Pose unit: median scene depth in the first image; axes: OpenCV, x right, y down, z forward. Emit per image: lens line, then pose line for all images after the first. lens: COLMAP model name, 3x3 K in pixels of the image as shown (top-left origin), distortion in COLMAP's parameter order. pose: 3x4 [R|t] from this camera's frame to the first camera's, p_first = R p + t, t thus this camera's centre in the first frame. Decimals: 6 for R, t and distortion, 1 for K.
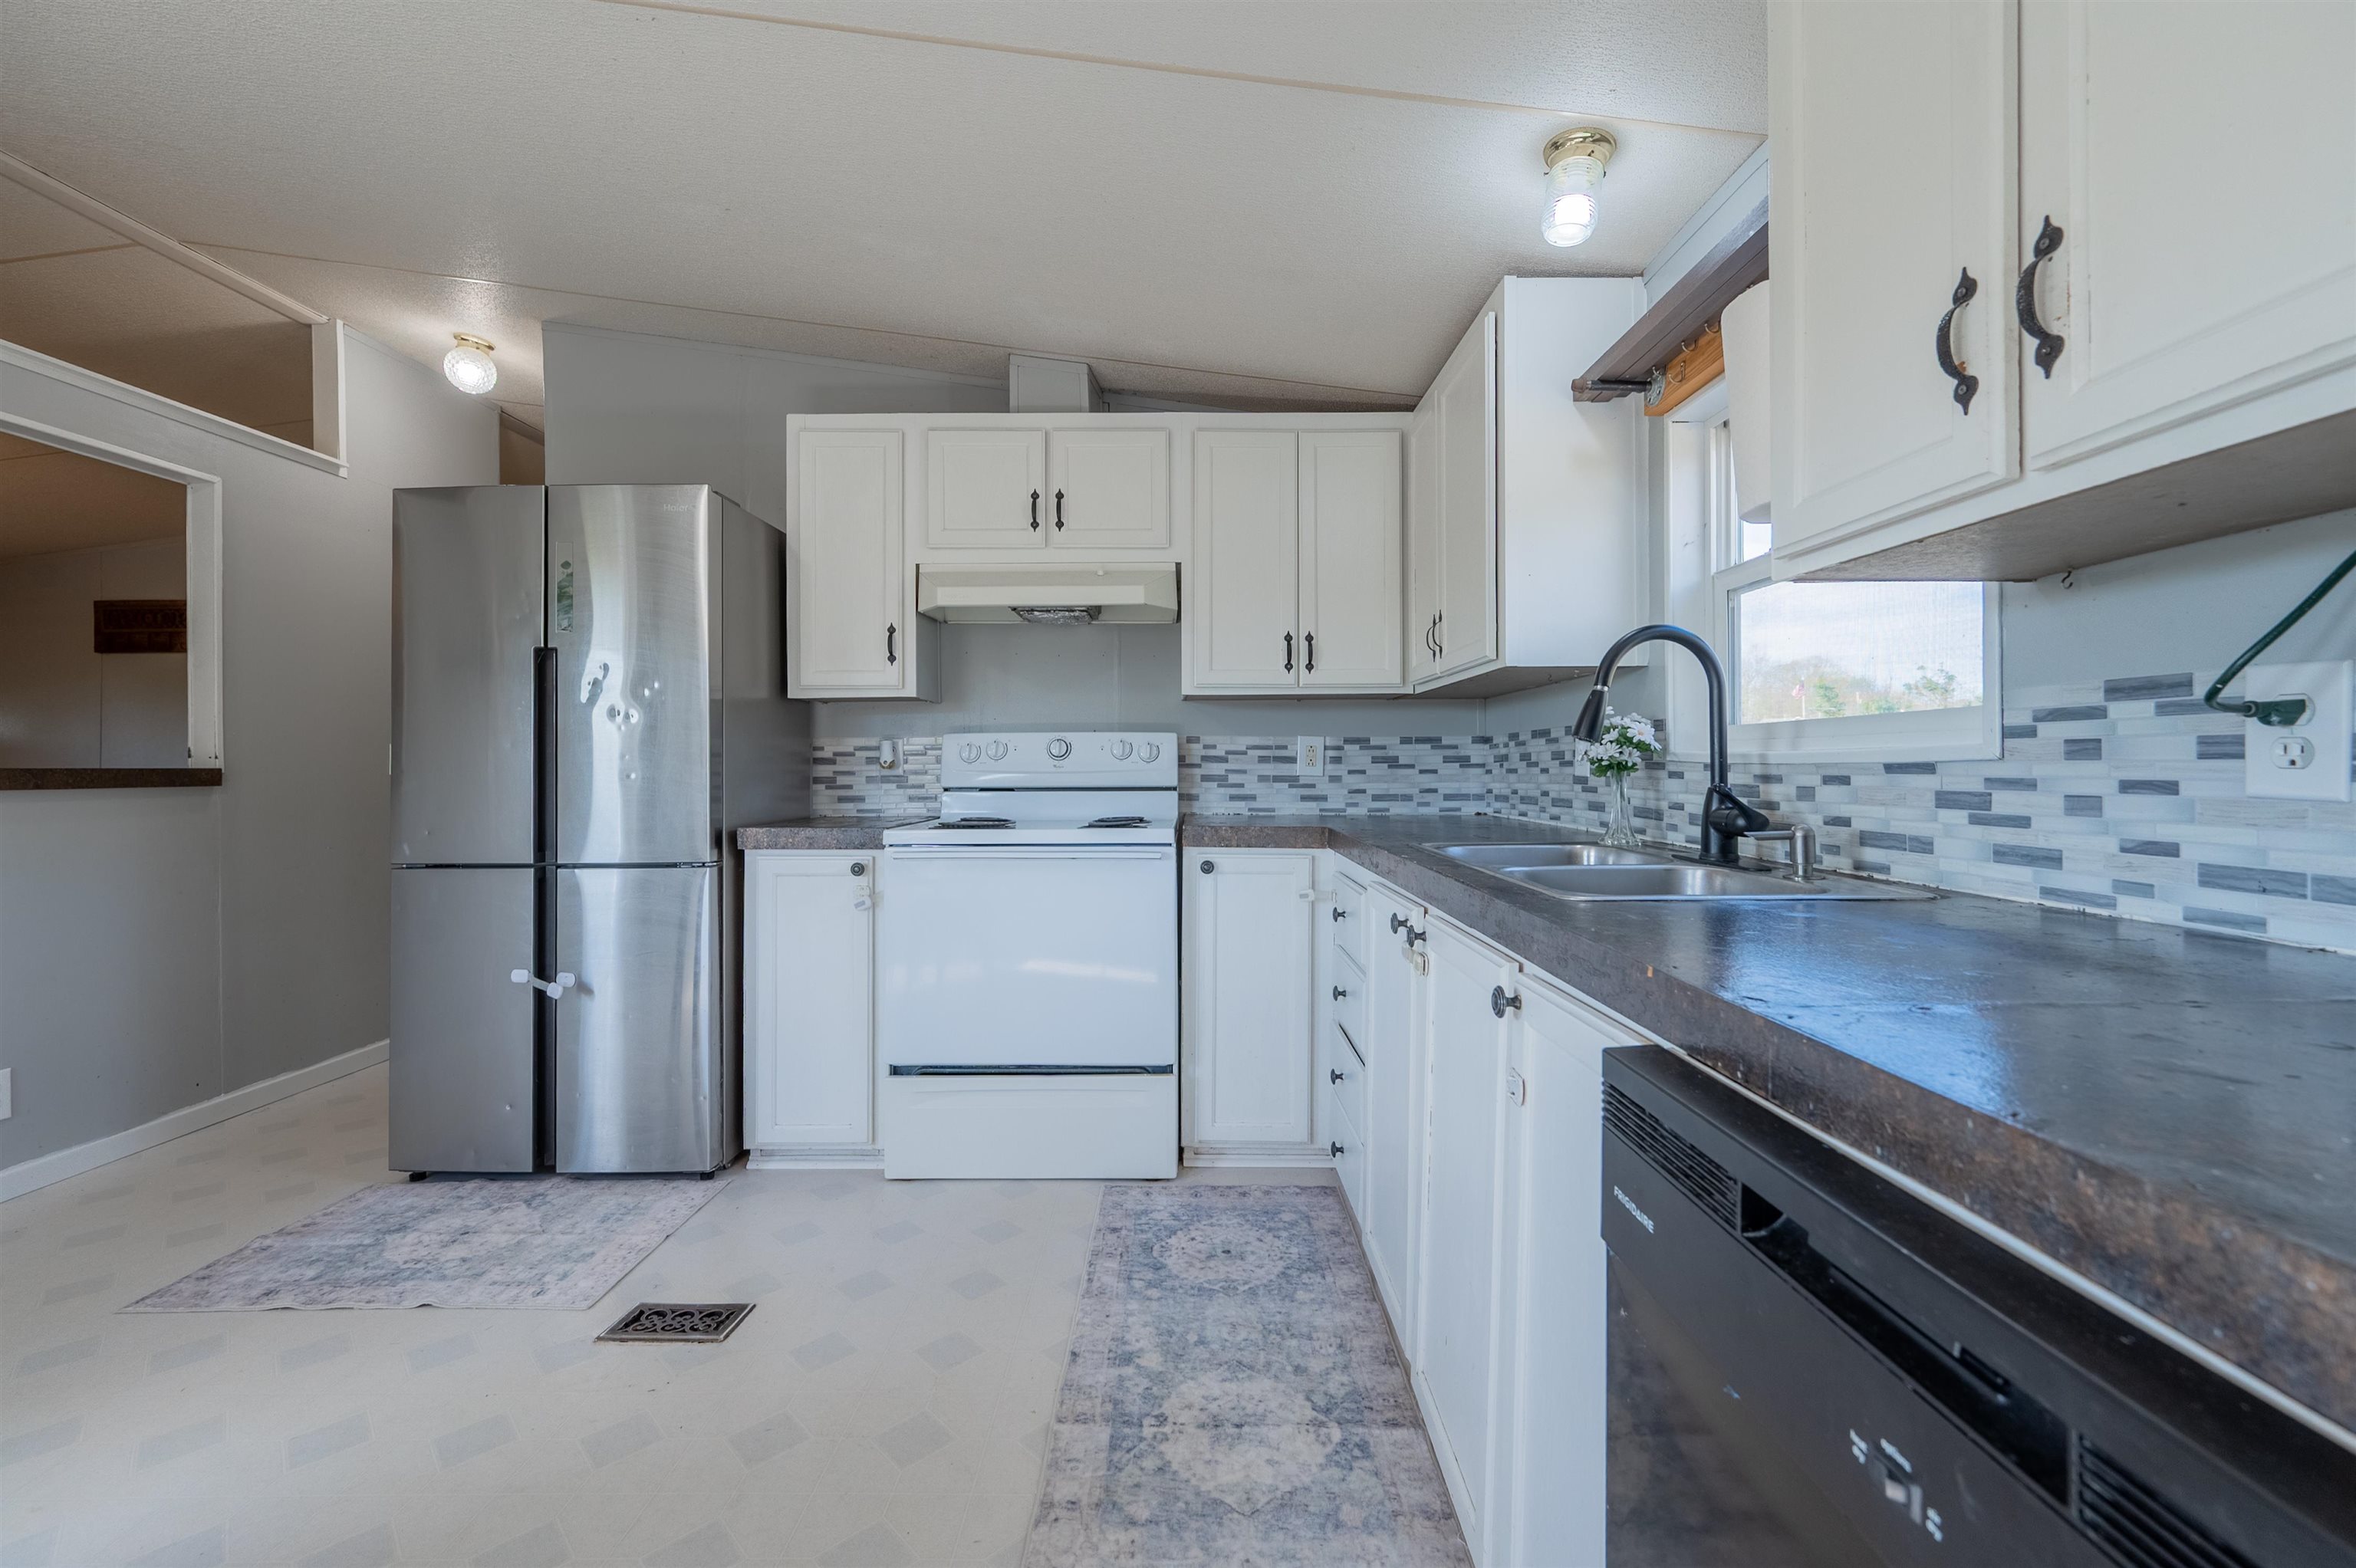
lens RADIAL K [[948.4, 0, 1184.0], [0, 948.4, 765.7], [0, 0, 1]] dist [0.000476, 0.000044]
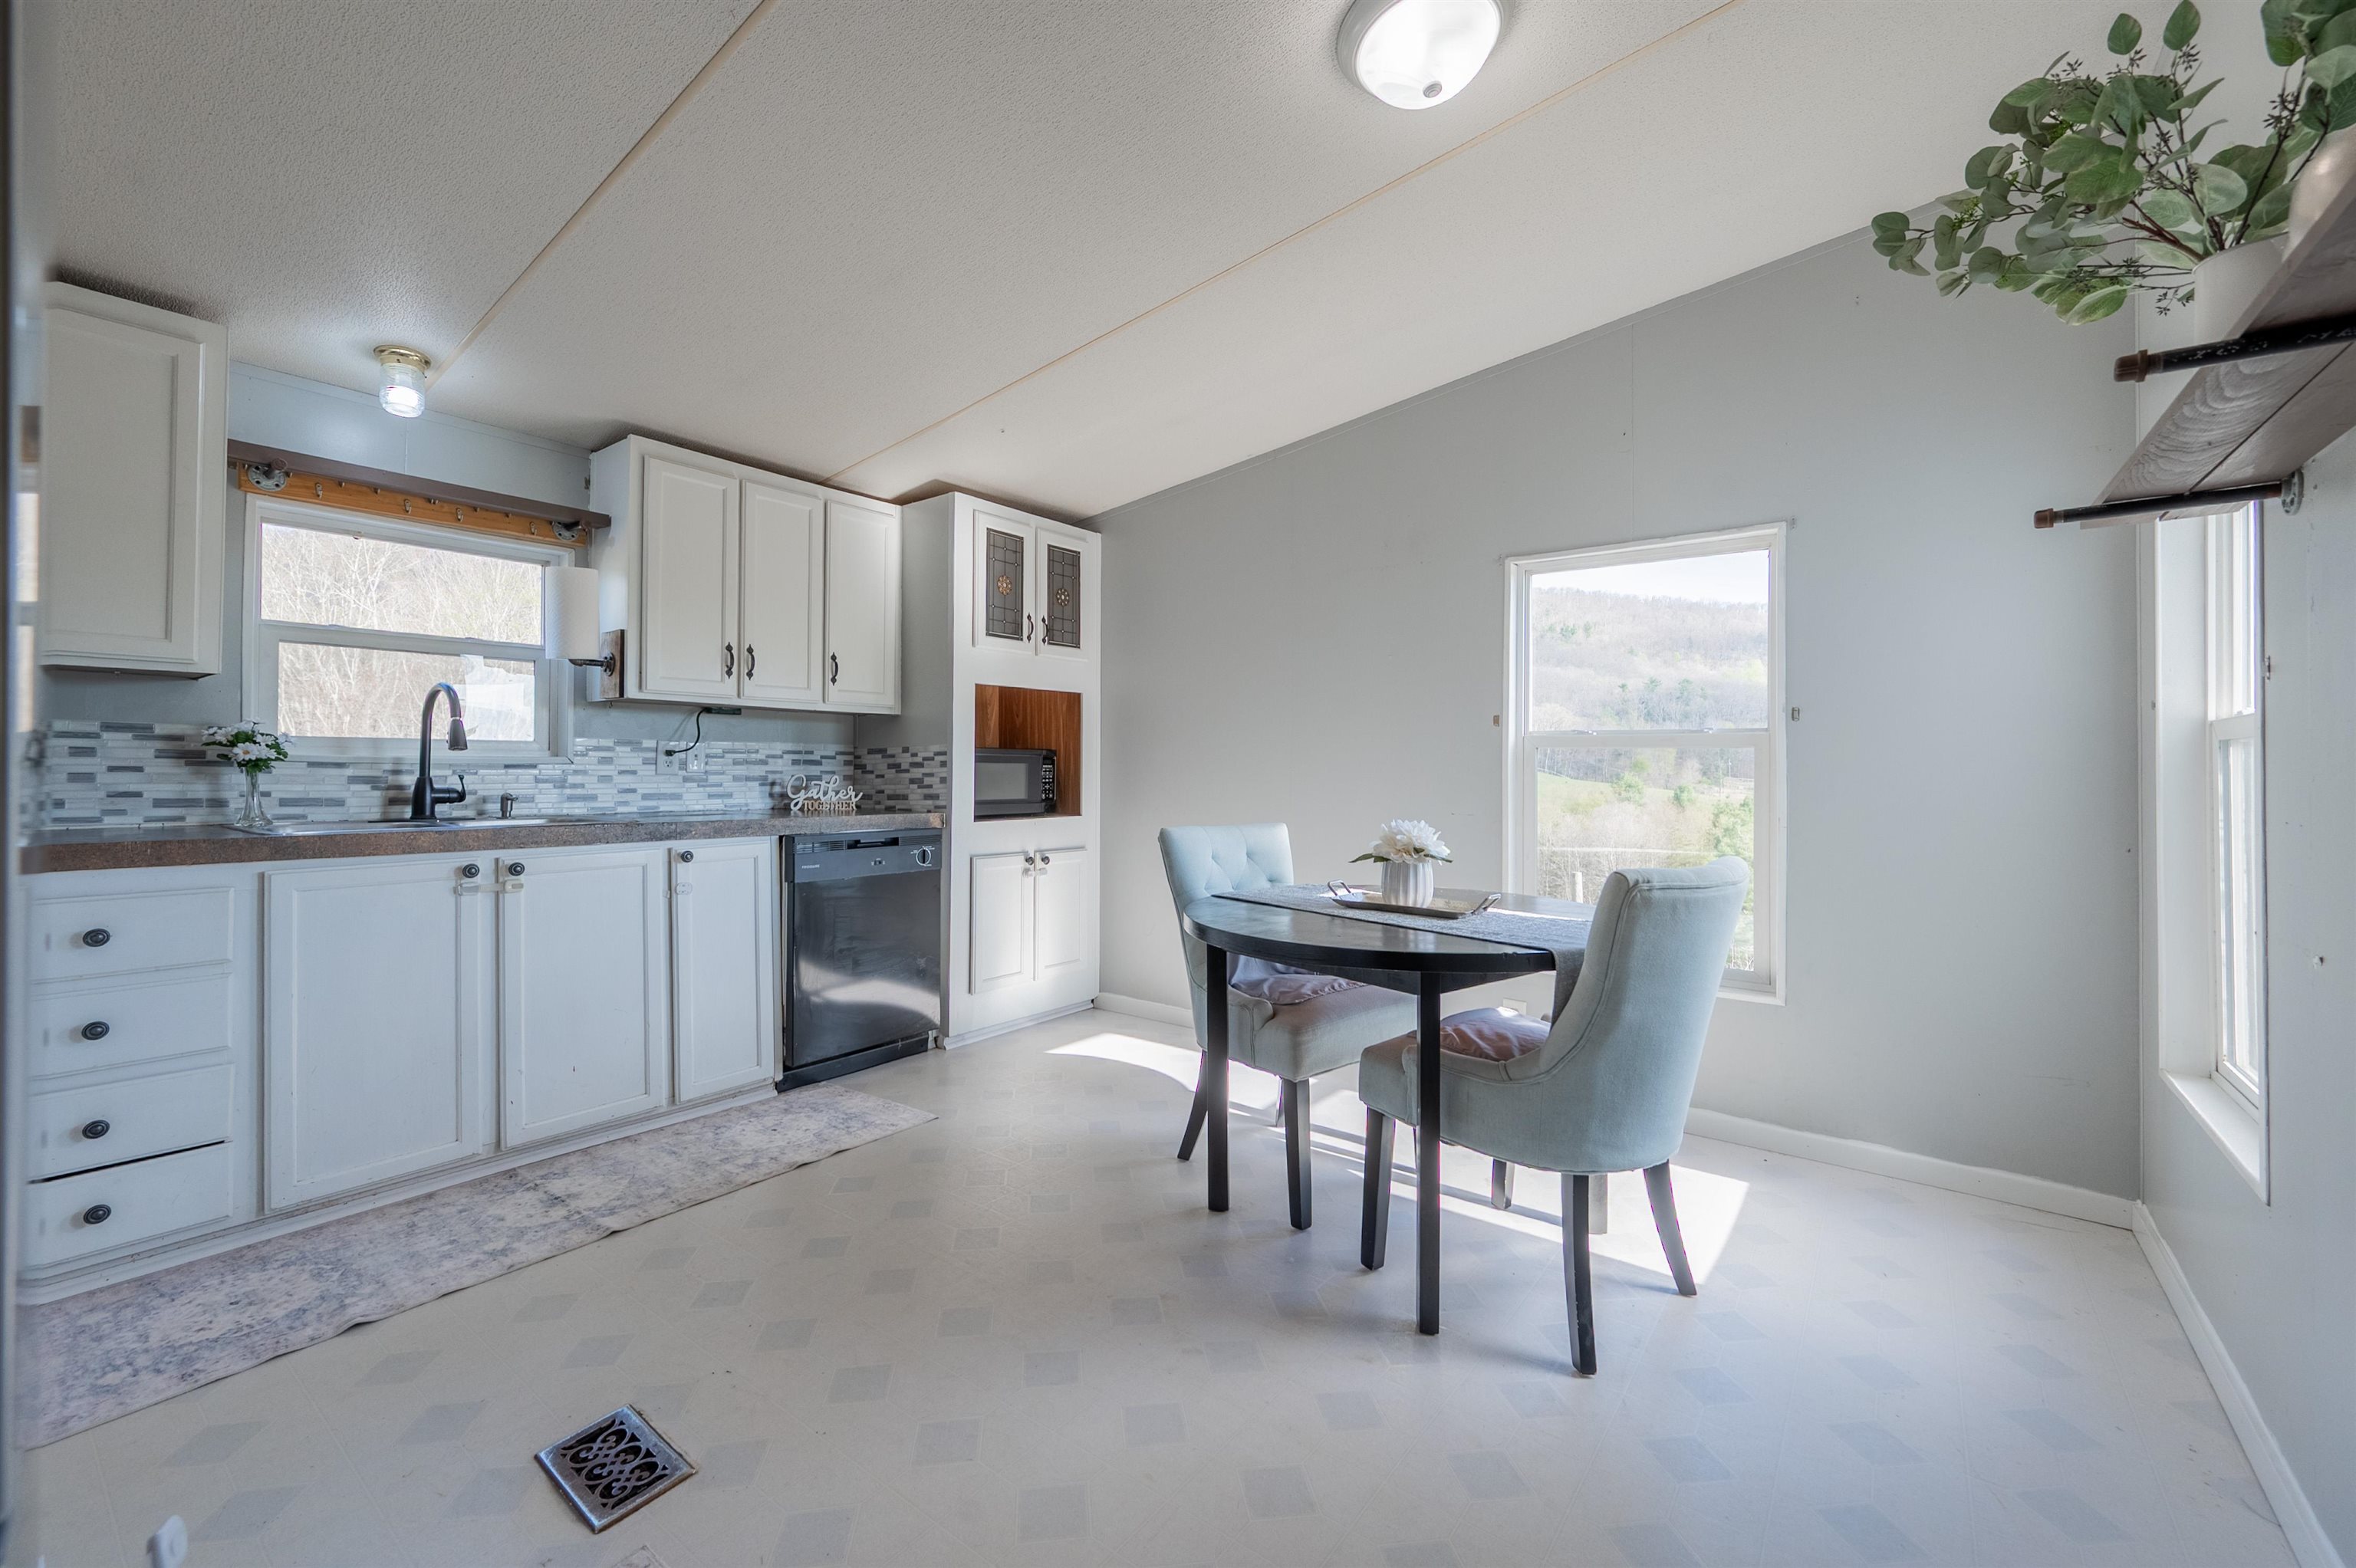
lens RADIAL K [[945.2, 0, 1169.8], [0, 945.2, 758.1], [0, 0, 1]] dist [-0.000565, -0.000145]
pose [[-0.789947, 0.004874, 0.613156, -1.240502], [-0.004442, 0.999897, -0.013670, 0.004435], [-0.613160, -0.013522, -0.789843, 1.202925]]
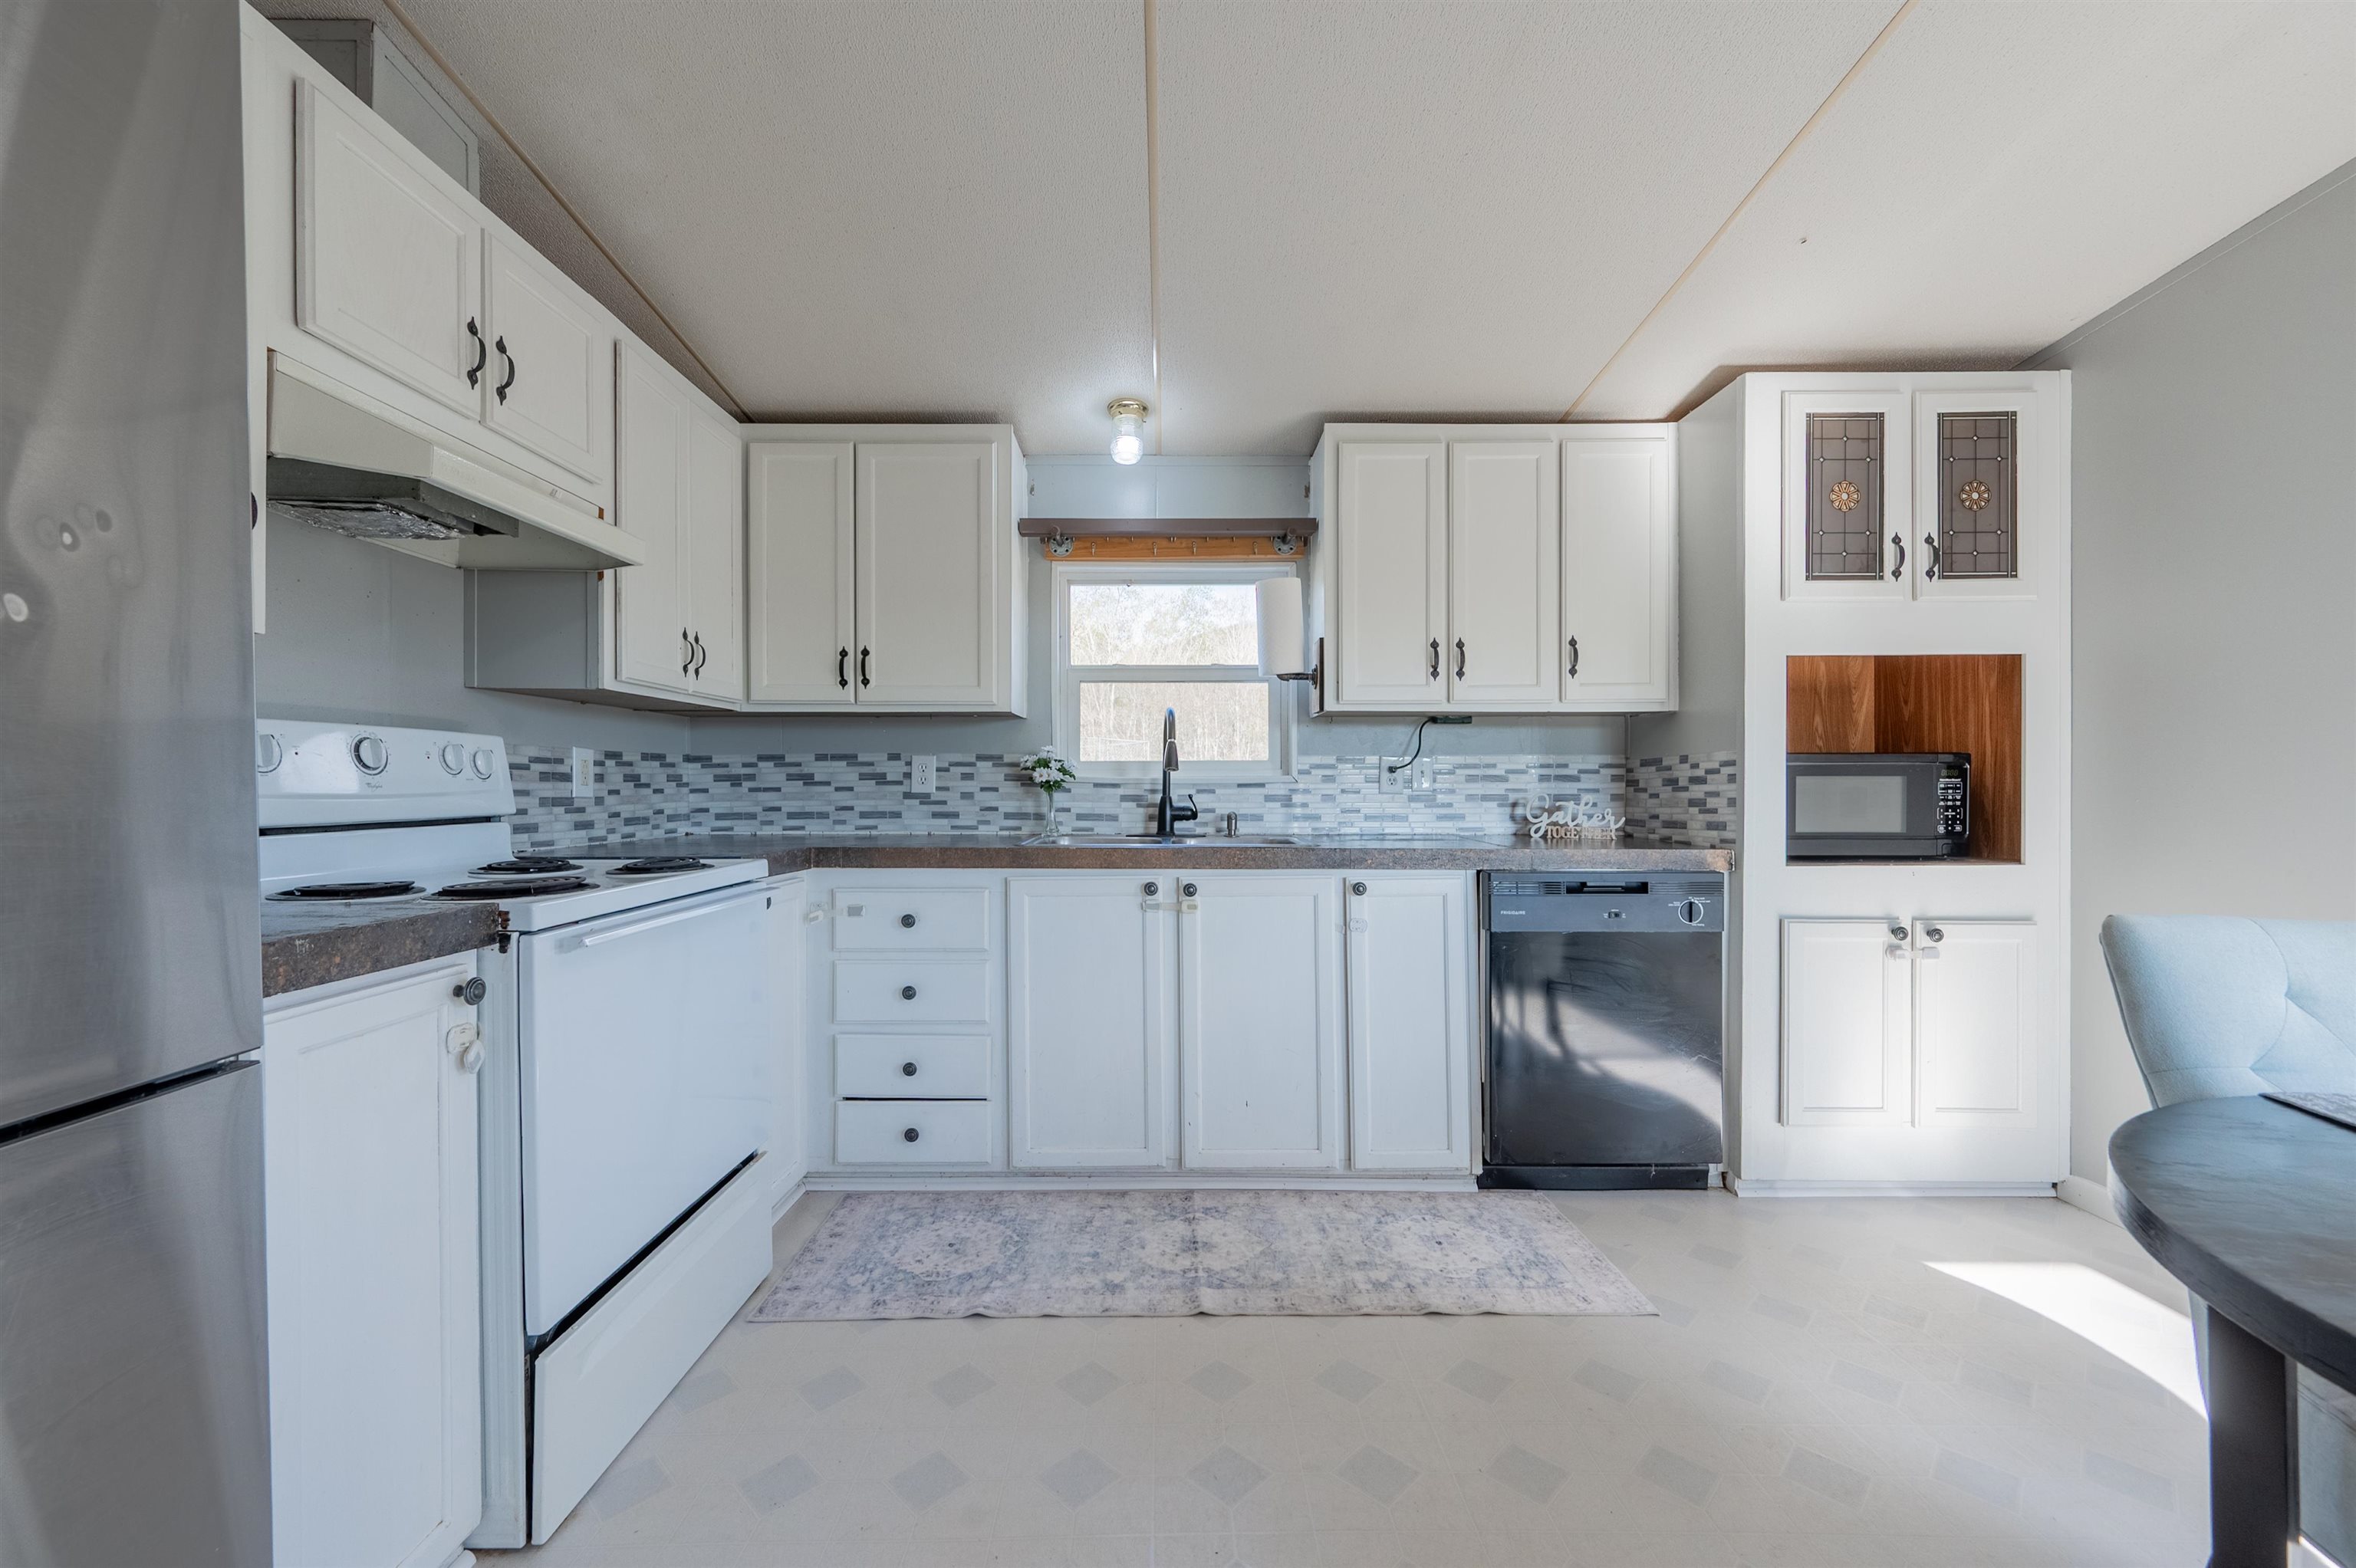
lens RADIAL K [[945.9, 0, 1171.4], [0, 945.9, 789.7], [0, 0, 1]] dist [-0.000612, -0.000185]
pose [[0.003980, -0.004584, 0.999982, -1.032008], [0.000677, 0.999989, 0.004581, 0.001385], [-0.999992, 0.000659, 0.003983, 0.771554]]
